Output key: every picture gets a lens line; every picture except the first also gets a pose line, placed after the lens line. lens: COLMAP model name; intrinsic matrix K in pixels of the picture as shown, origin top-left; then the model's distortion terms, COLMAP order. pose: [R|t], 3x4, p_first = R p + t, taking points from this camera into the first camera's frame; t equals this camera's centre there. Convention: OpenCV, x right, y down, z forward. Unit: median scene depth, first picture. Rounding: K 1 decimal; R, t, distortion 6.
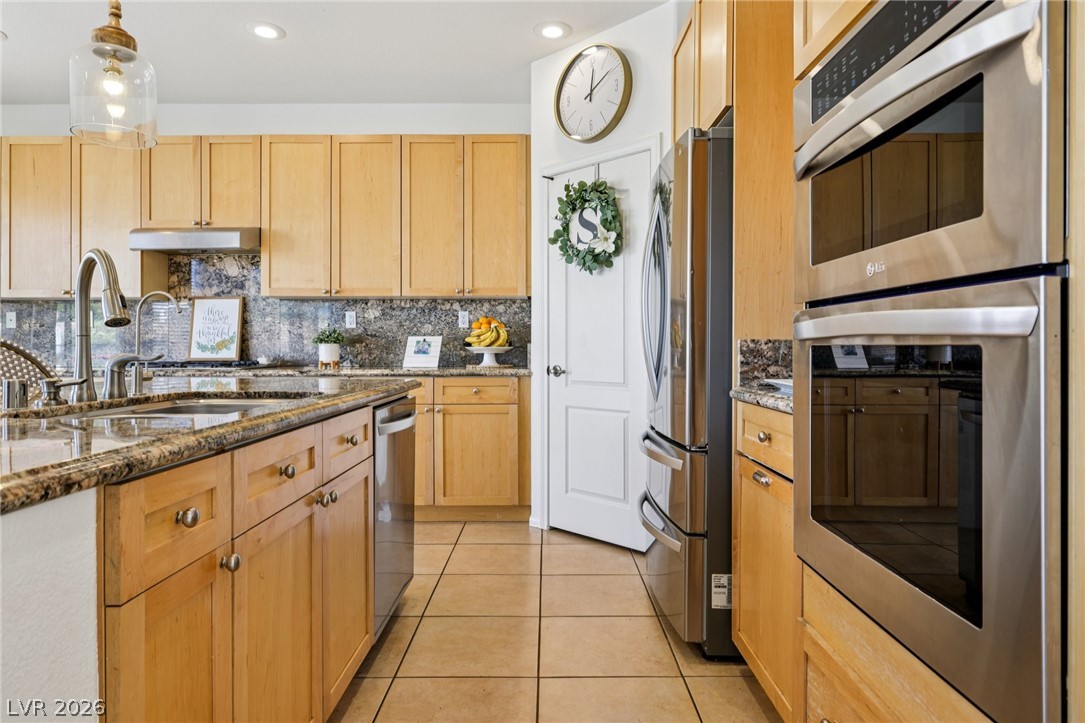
lens RADIAL K [[653.2, 0, 542.1], [0, 653.2, 357.7], [0, 0, 1]] dist [-0.000009, -0.000014]
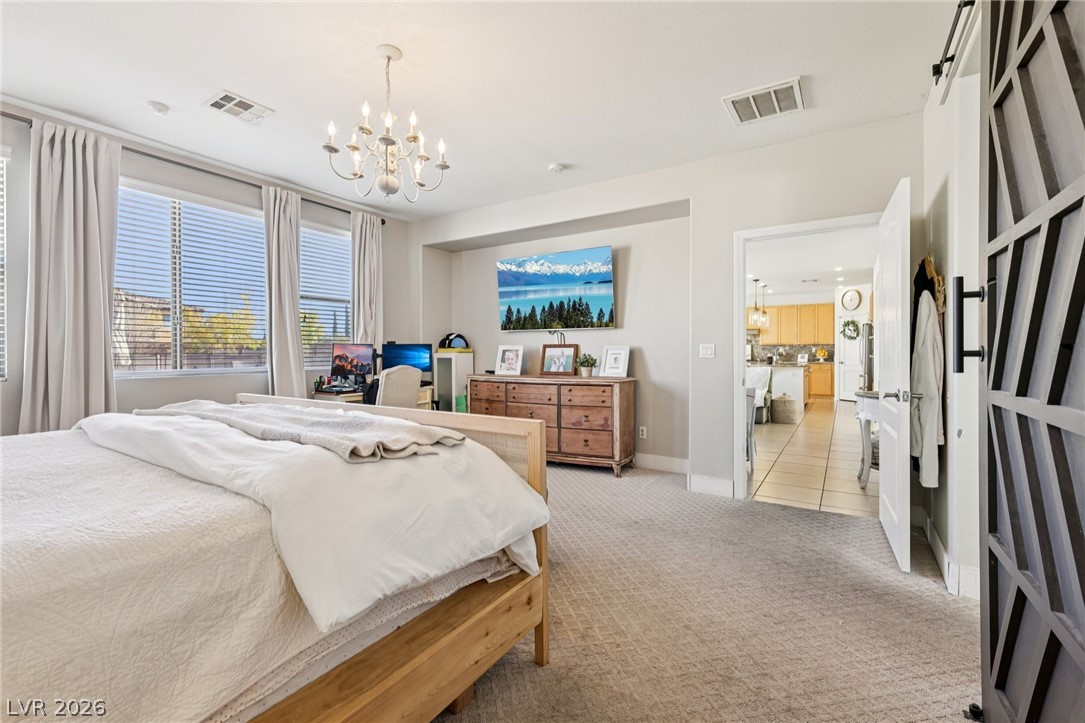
lens RADIAL K [[466.1, 0, 540.1], [0, 466.1, 359.5], [0, 0, 1]] dist [0.002753, -0.000051]
pose [[0.840694, 0.002974, -0.541503, 0.014292], [-0.003663, 0.999993, -0.000194, 0.006802], [0.541499, 0.002146, 0.840699, -2.337260]]
